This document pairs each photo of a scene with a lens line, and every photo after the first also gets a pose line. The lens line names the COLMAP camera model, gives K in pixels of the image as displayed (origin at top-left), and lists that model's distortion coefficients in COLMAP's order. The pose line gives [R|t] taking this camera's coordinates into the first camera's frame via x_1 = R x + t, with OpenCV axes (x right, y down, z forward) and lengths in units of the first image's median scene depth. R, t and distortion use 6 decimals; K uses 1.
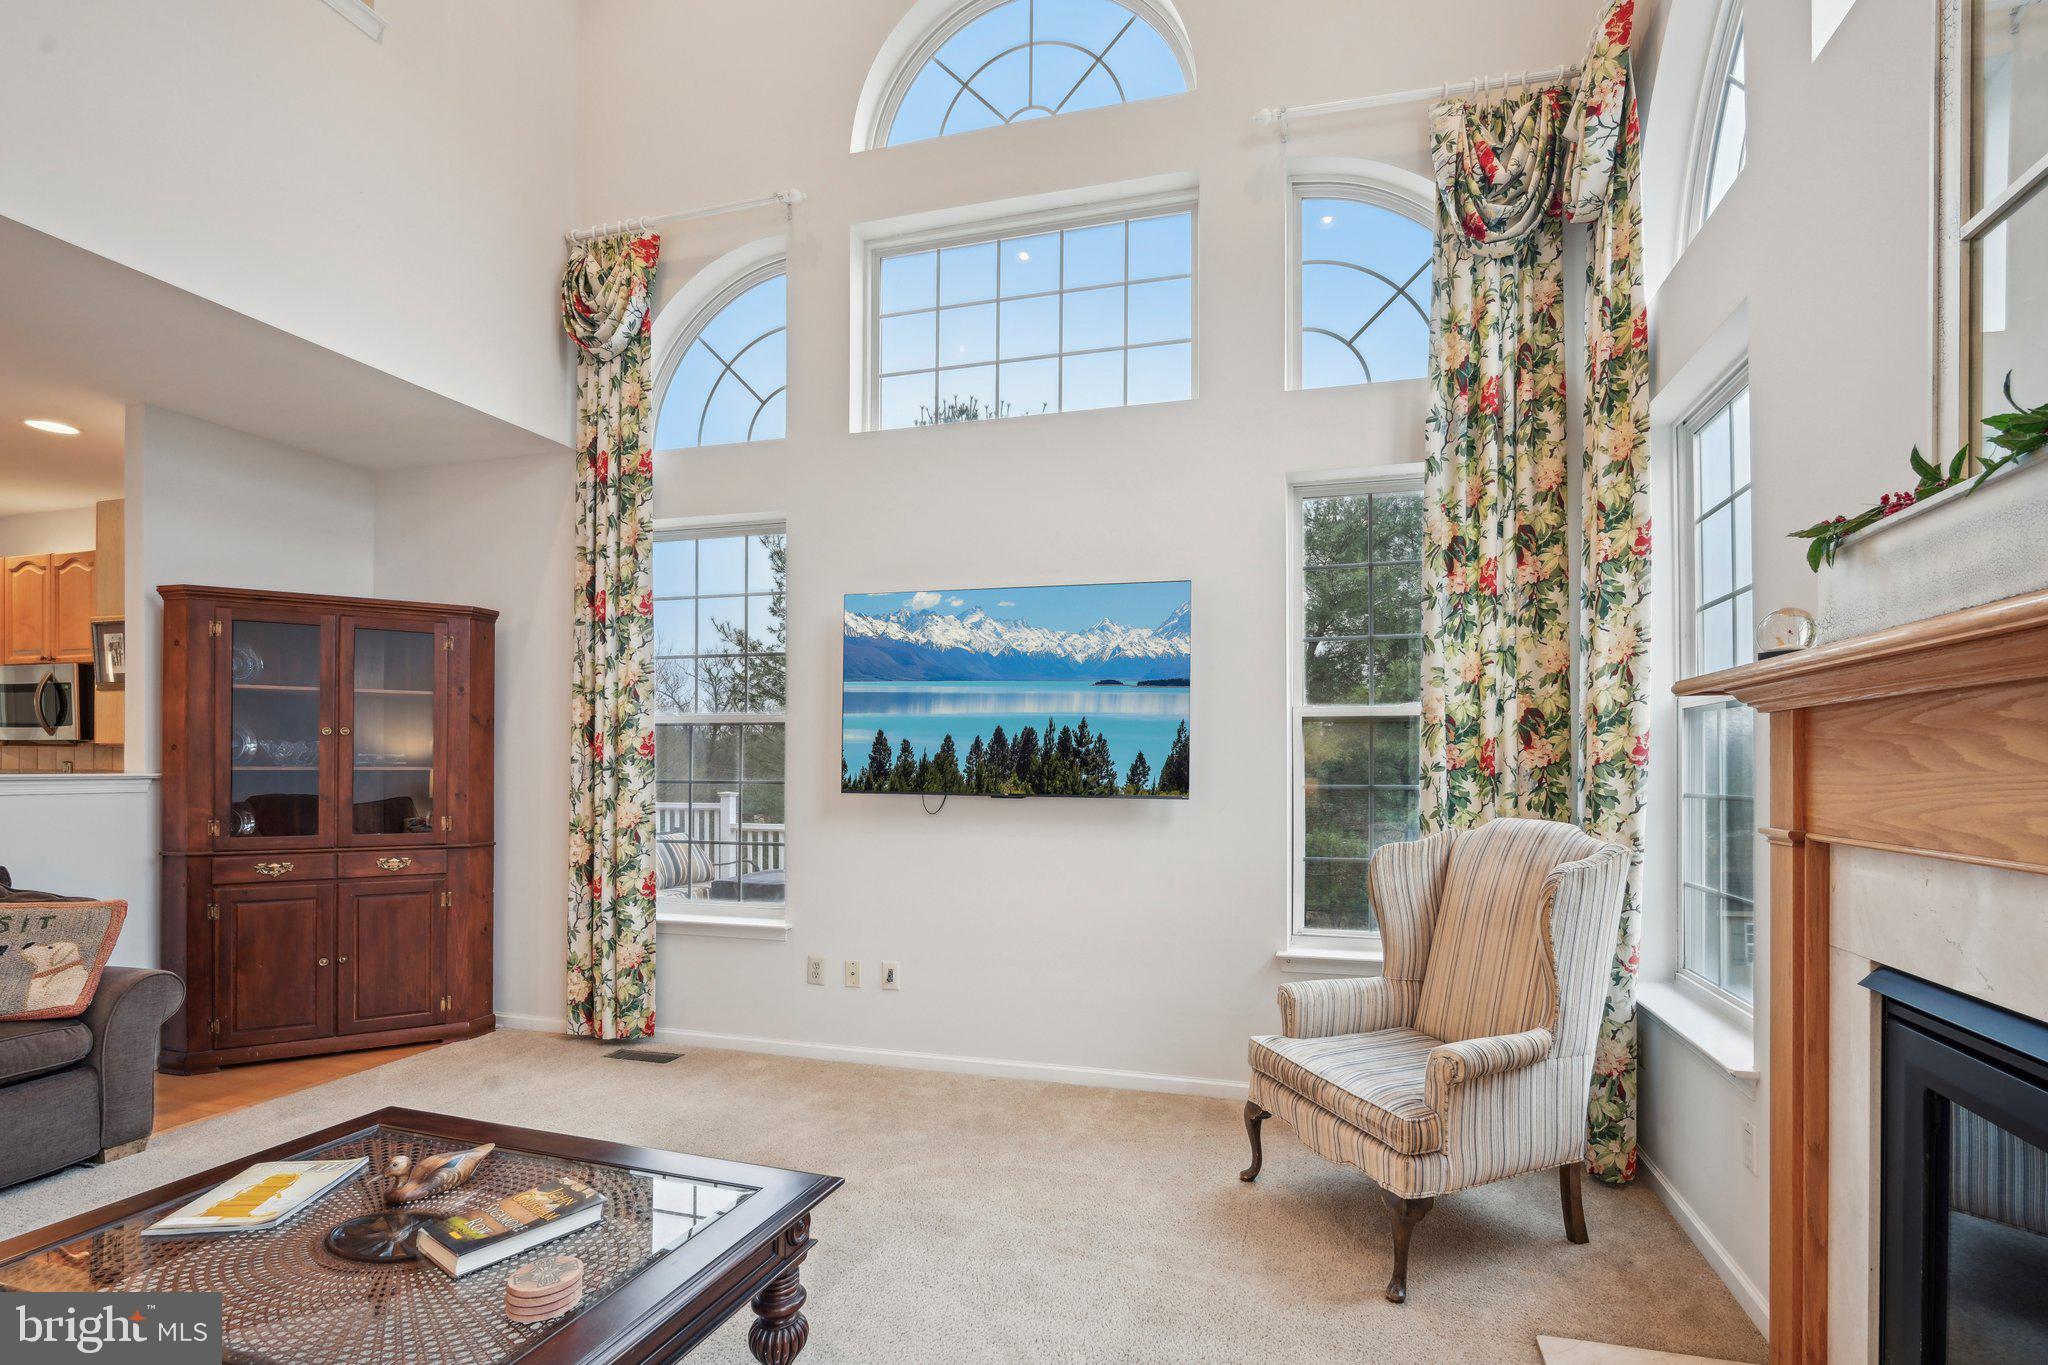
lens RADIAL K [[929.7, 0, 1084.8], [0, 929.7, 752.3], [0, 0, 1]] dist [-0.008265, 0.000211]
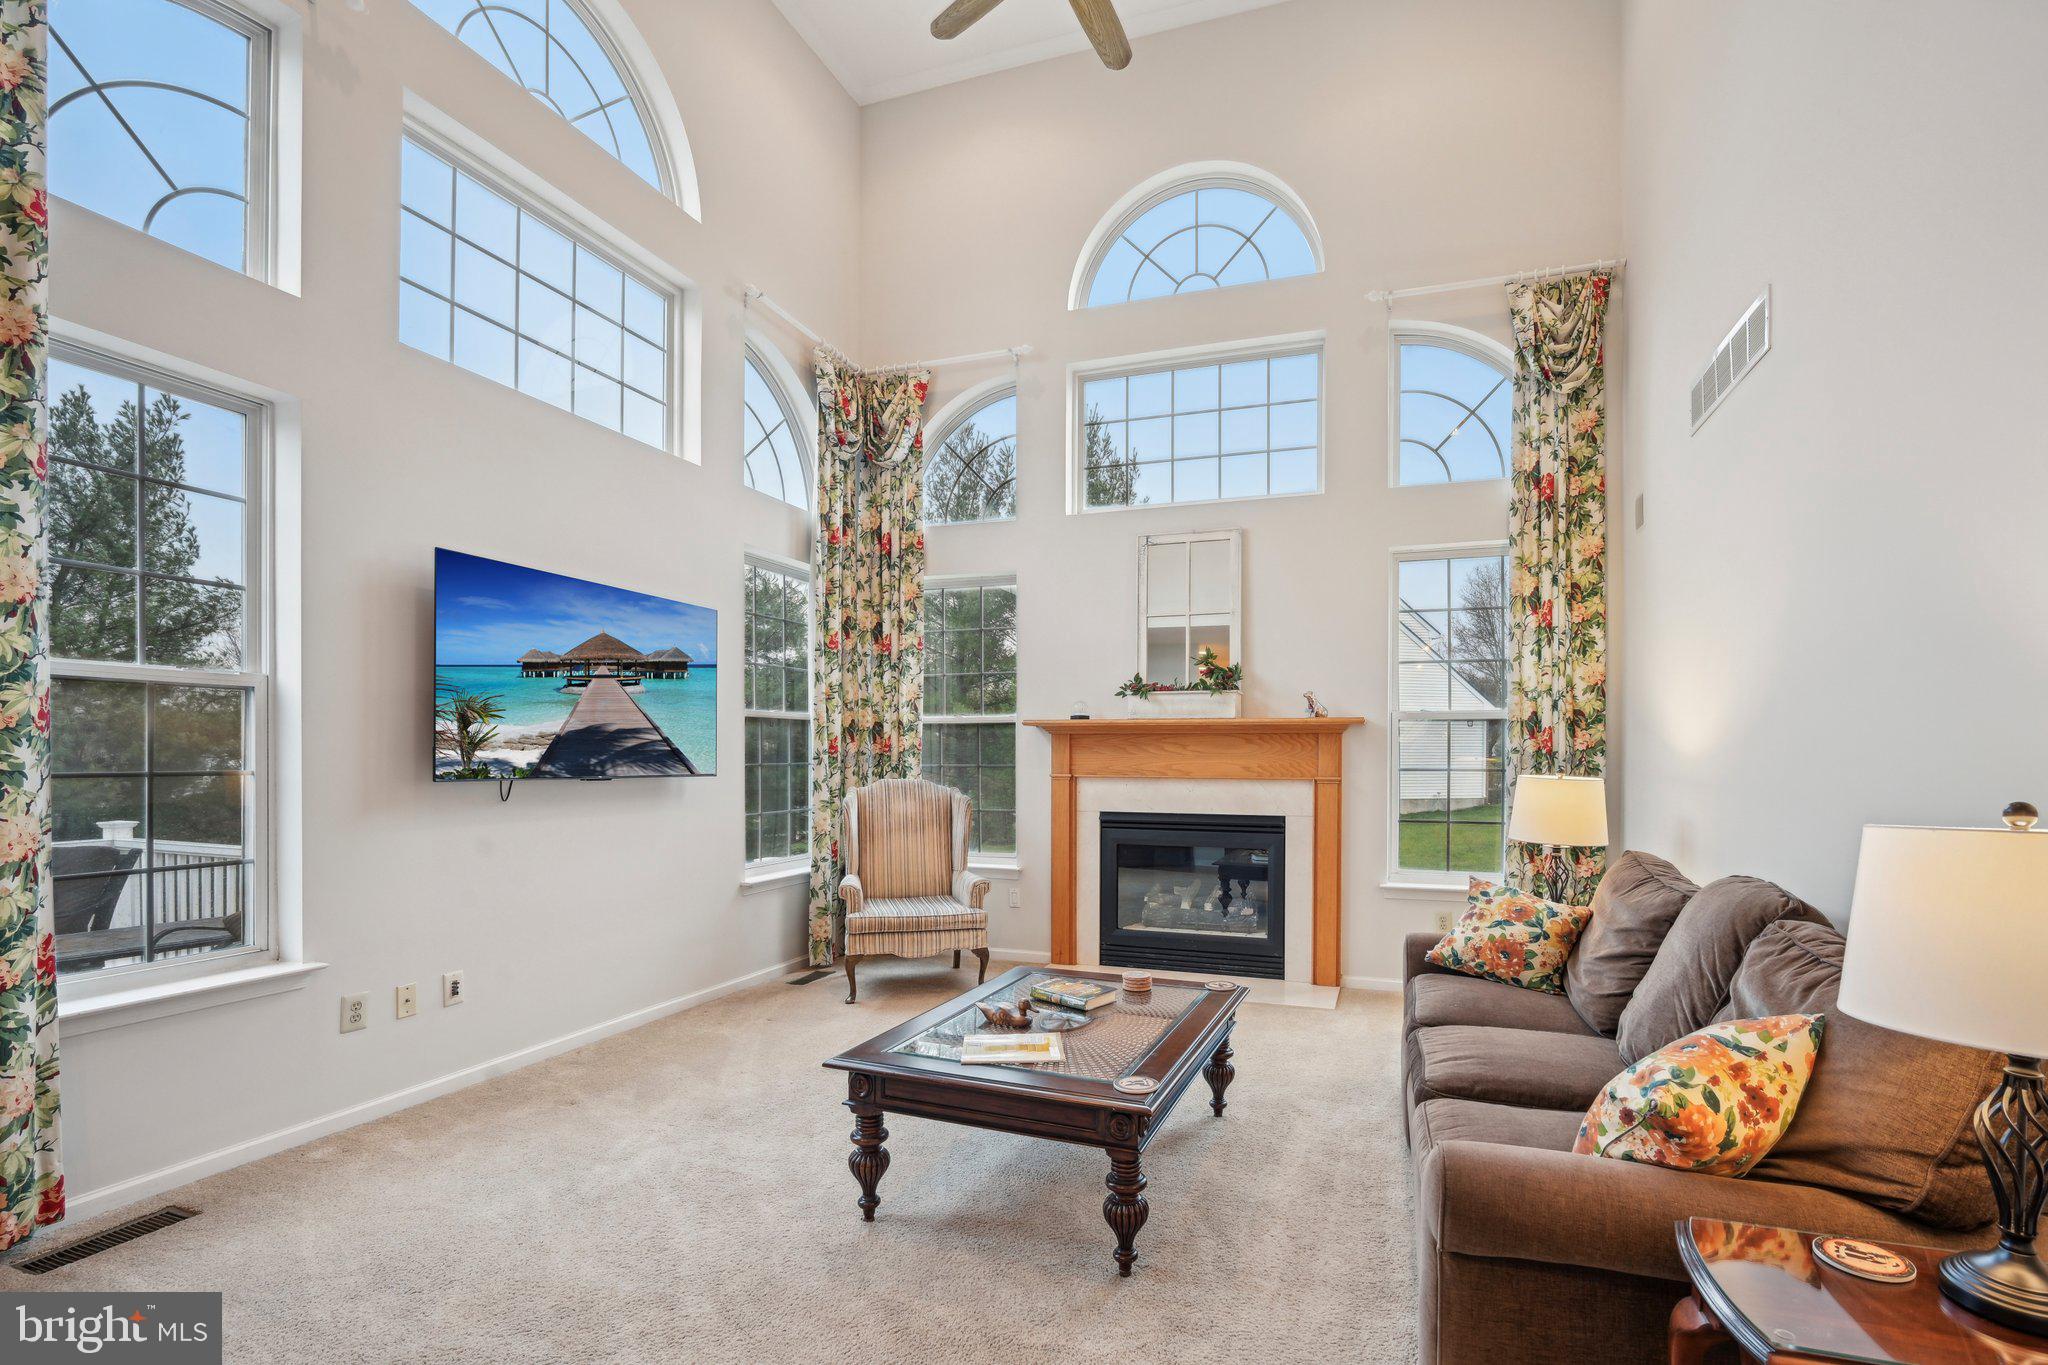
lens RADIAL K [[929.7, 0, 1084.8], [0, 929.7, 752.3], [0, 0, 1]] dist [-0.008265, 0.000211]
pose [[0.062890, -0.000076, 0.998020, -0.998918], [-0.016324, 0.999866, 0.001105, 0.005709], [-0.997887, -0.016361, 0.062880, 0.335167]]
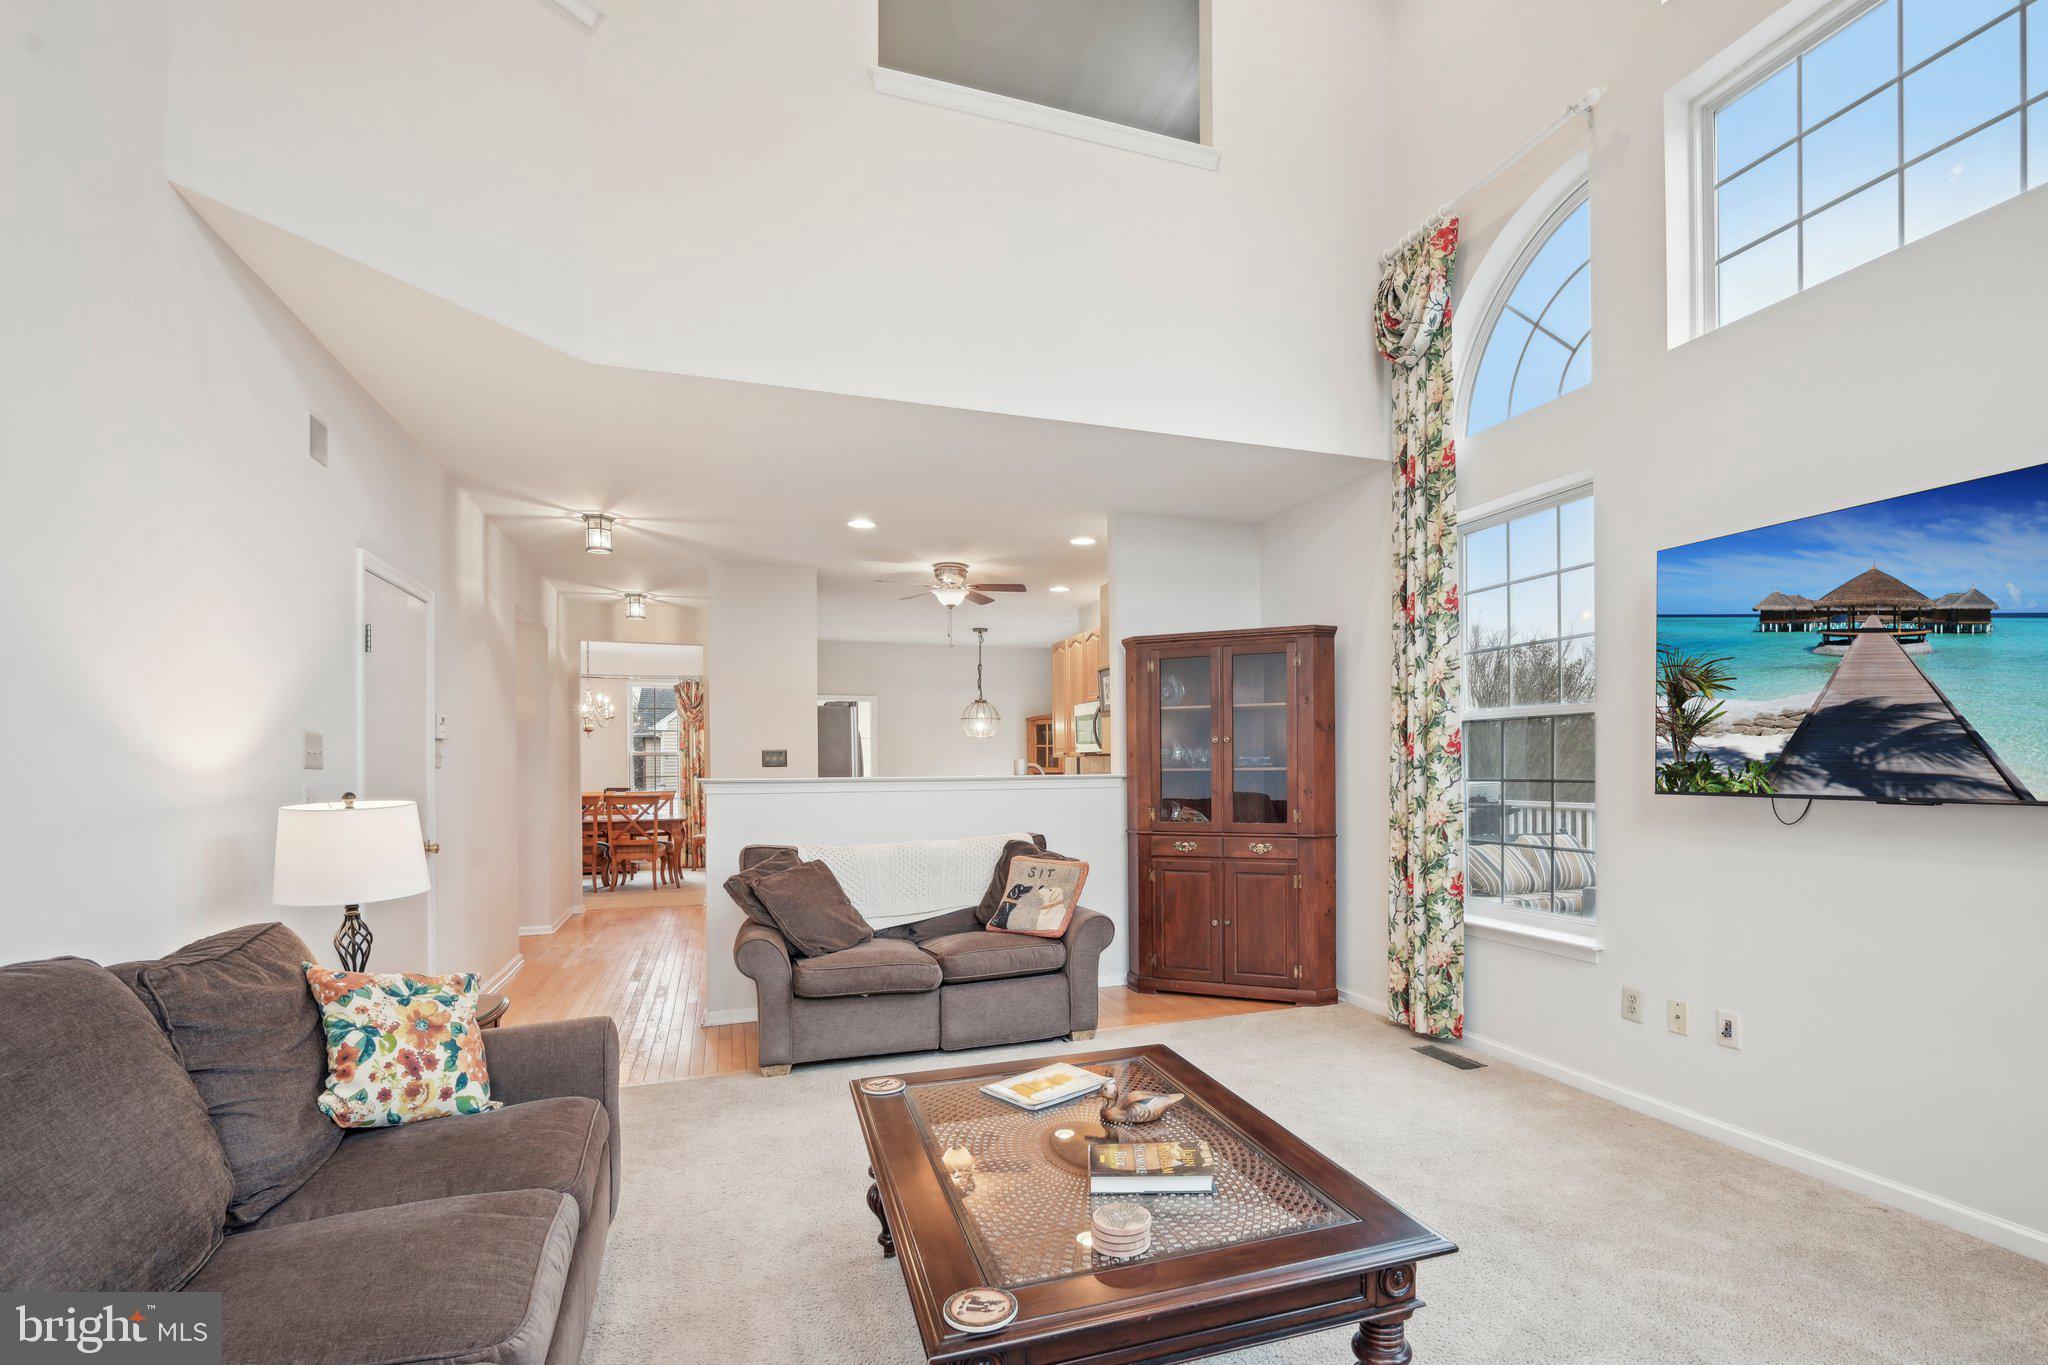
lens RADIAL K [[944.6, 0, 1092.9], [0, 944.6, 765.1], [0, 0, 1]] dist [-0.007400, 0.000128]
pose [[0.586921, -0.011240, -0.809566, 0.114252], [0.024867, 0.999682, 0.004148, 0.002102], [0.809262, -0.022566, 0.587014, 0.104159]]
